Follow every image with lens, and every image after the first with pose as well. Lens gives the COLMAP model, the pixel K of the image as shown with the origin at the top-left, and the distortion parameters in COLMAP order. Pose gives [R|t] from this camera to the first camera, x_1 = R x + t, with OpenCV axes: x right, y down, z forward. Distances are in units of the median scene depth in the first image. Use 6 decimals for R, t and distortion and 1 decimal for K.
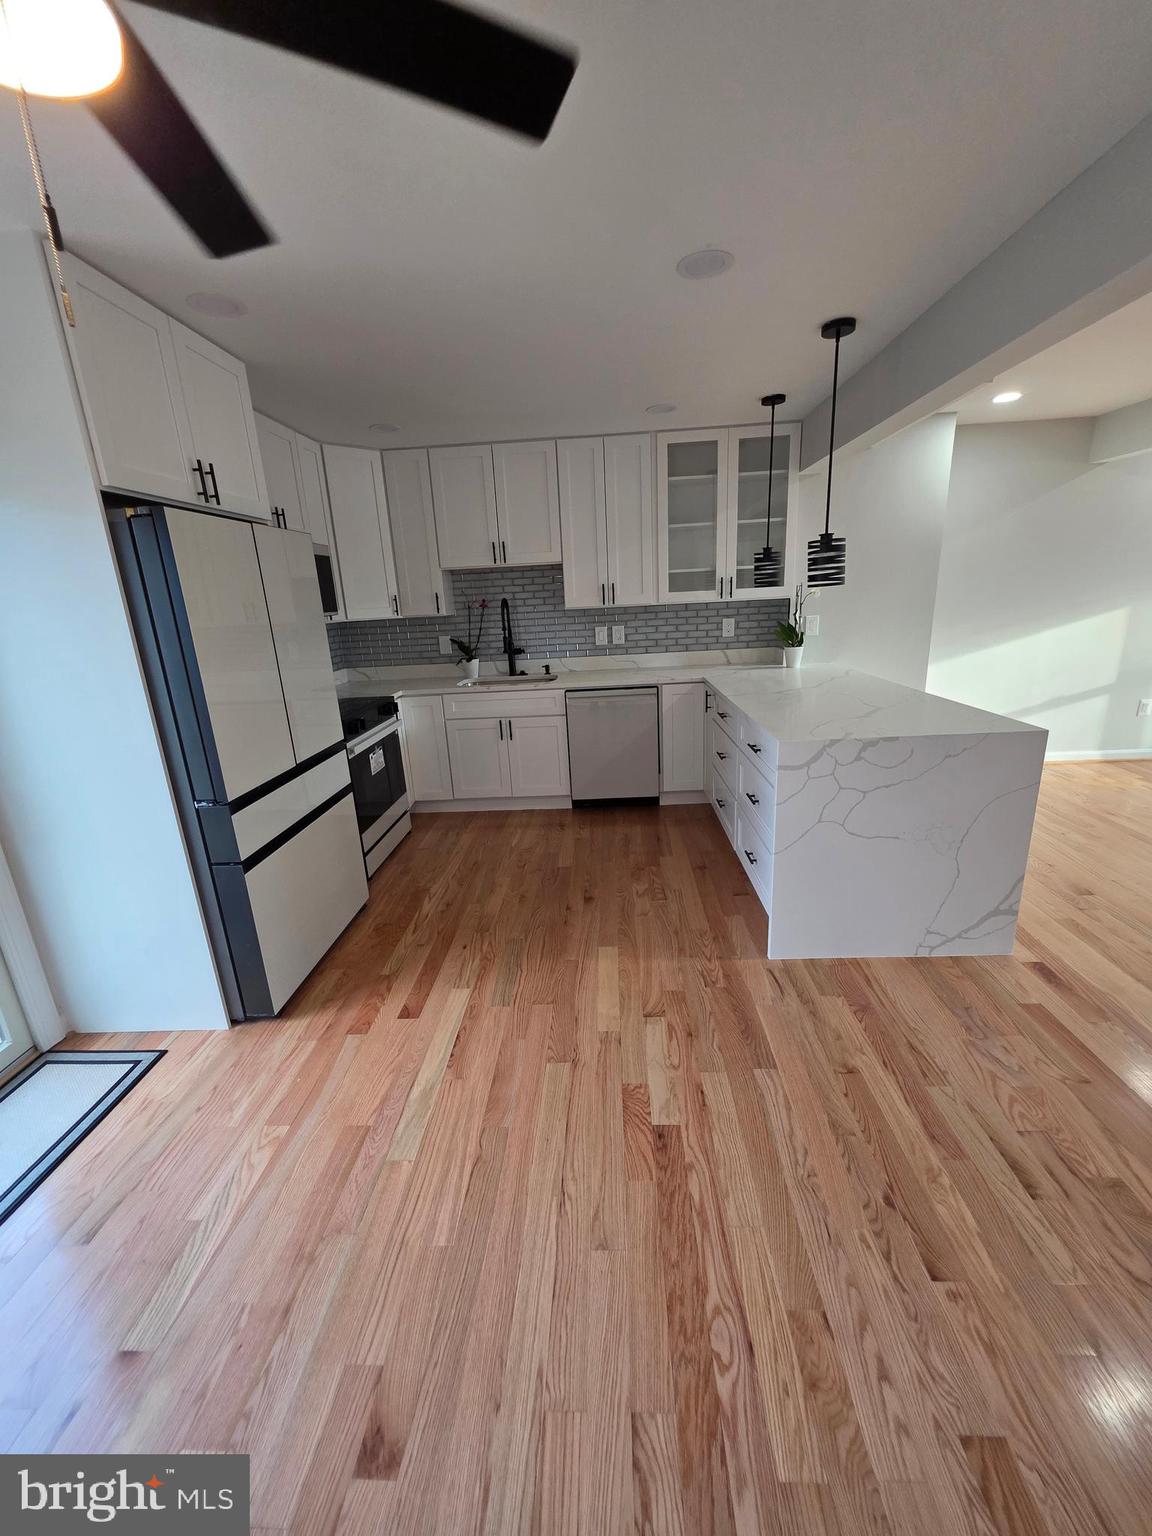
lens RADIAL K [[612.5, 0, 577.5], [0, 612.5, 773.5], [0, 0, 1]] dist [0.002566, -0.000119]
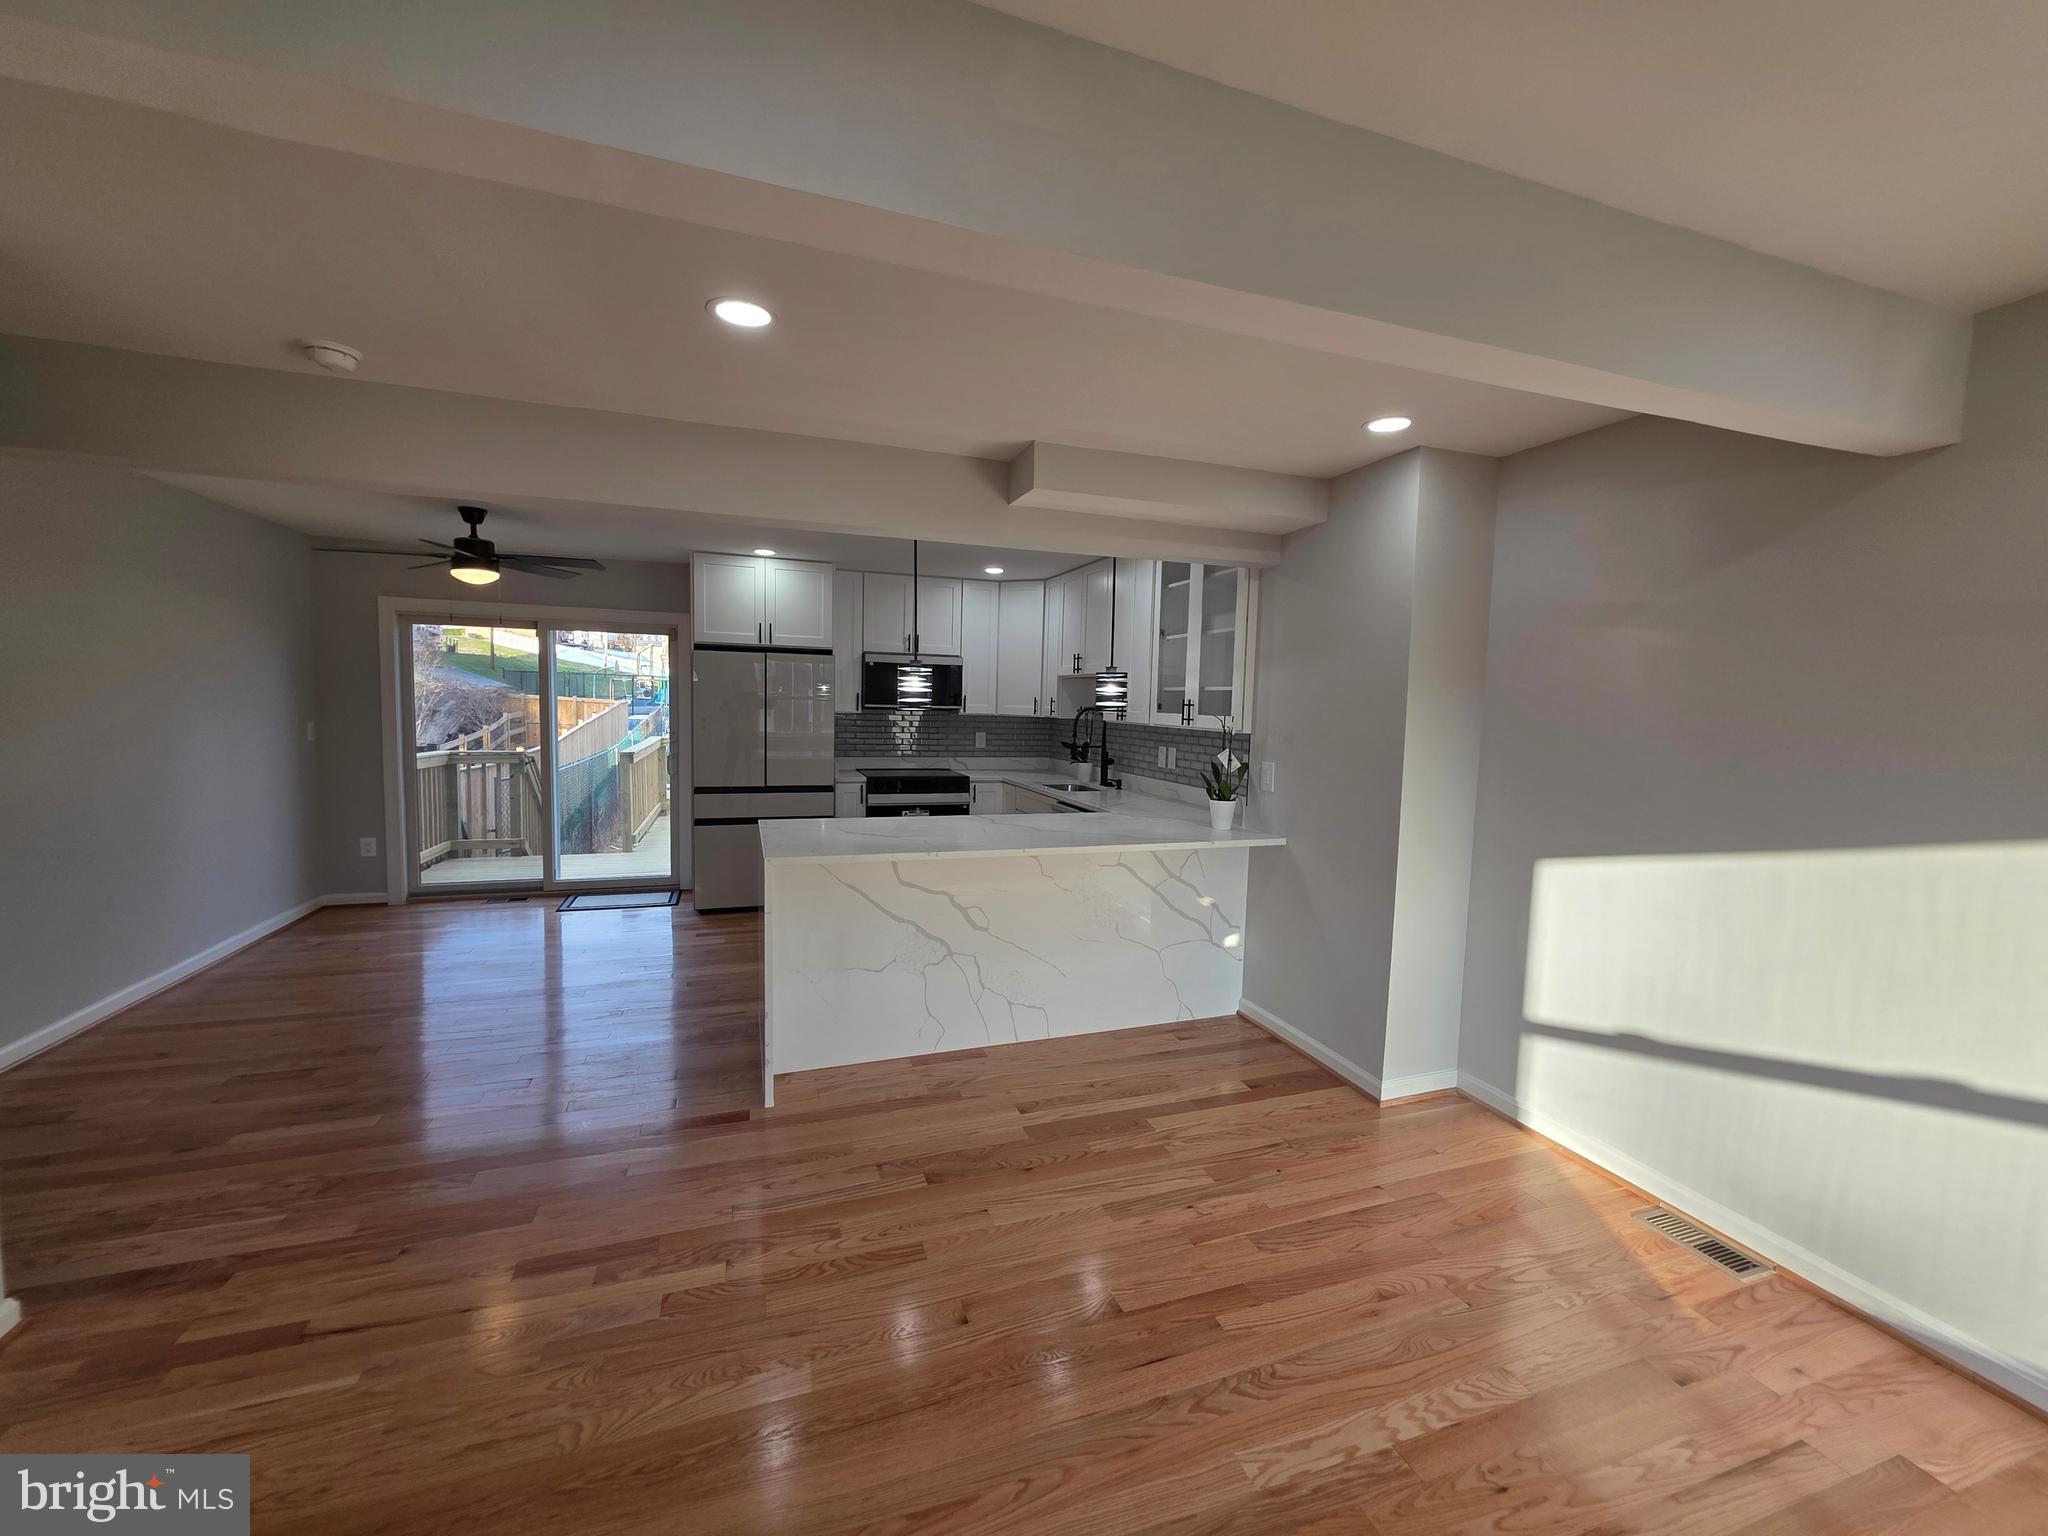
lens RADIAL K [[816.6, 0, 1034.9], [0, 816.6, 771.4], [0, 0, 1]] dist [0.002566, -0.000119]
pose [[0.381238, 0.140120, -0.913797, 1.914826], [-0.302426, 0.952964, 0.019953, -0.328446], [0.873611, 0.268750, 0.405682, 0.727785]]
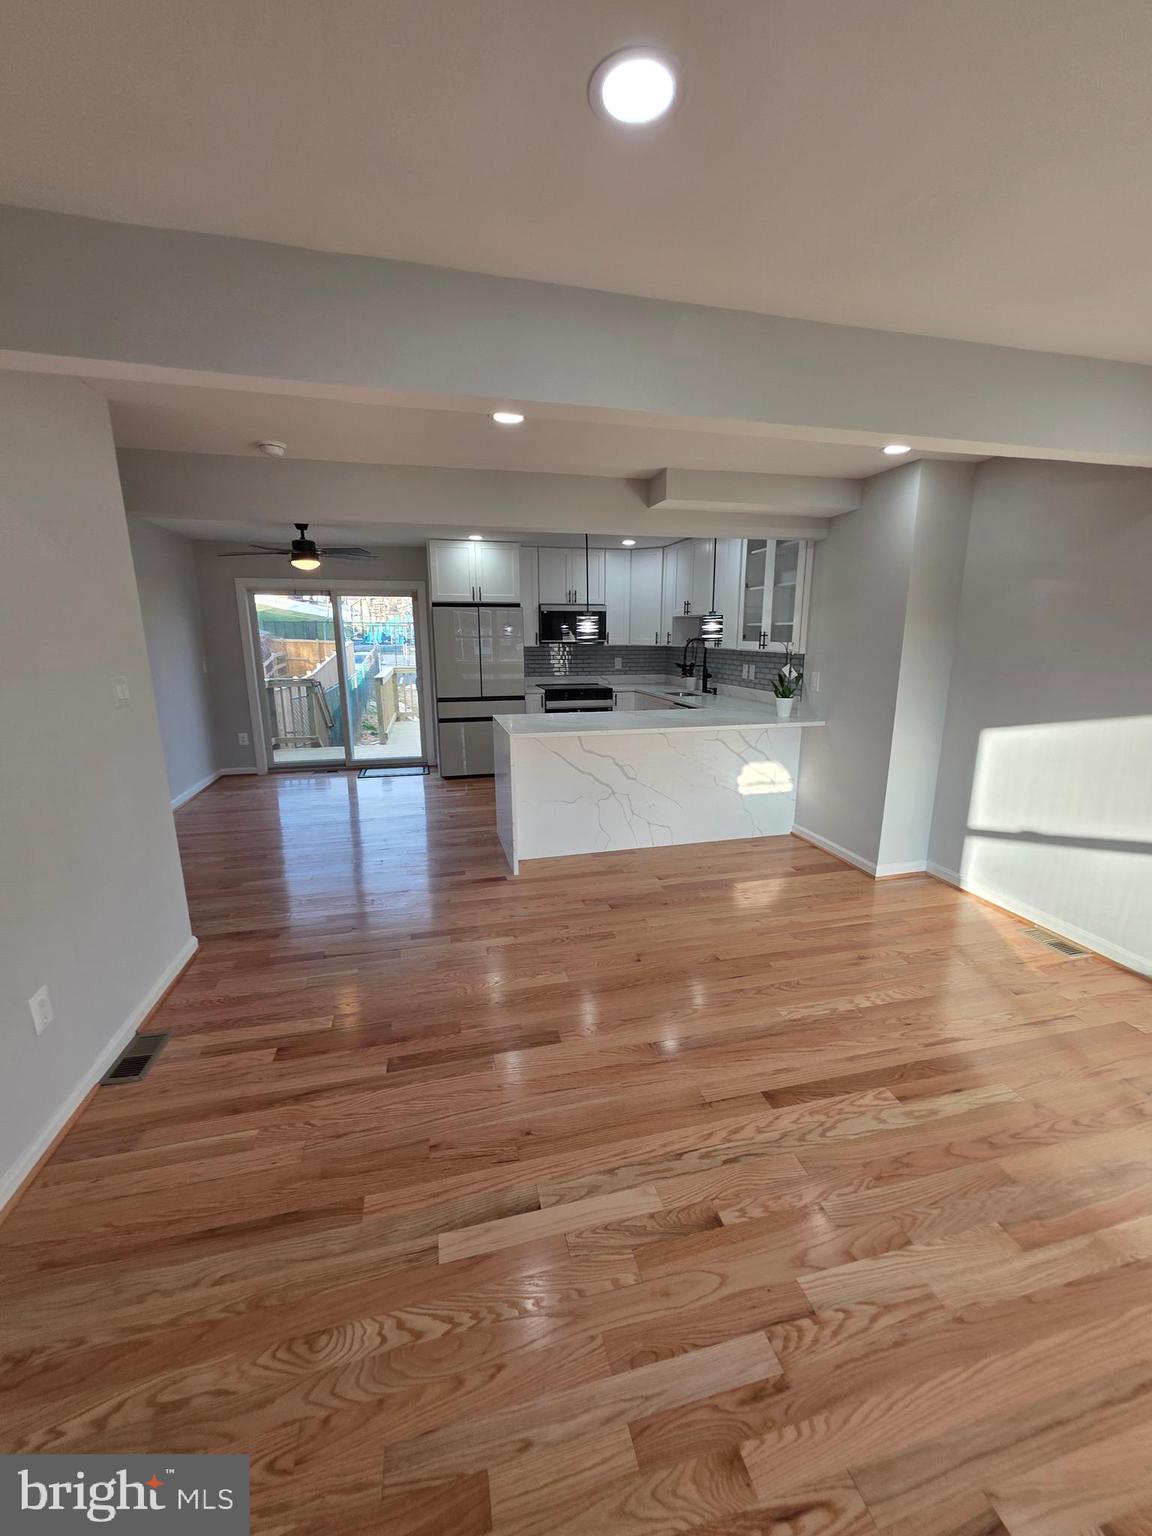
lens RADIAL K [[612.5, 0, 587.3], [0, 612.5, 781.8], [0, 0, 1]] dist [0.002566, -0.000119]
pose [[0.297593, 0.274432, -0.914399, 2.193535], [-0.281039, 0.940536, 0.190811, -0.301379], [0.912390, 0.200198, 0.357023, 0.553032]]
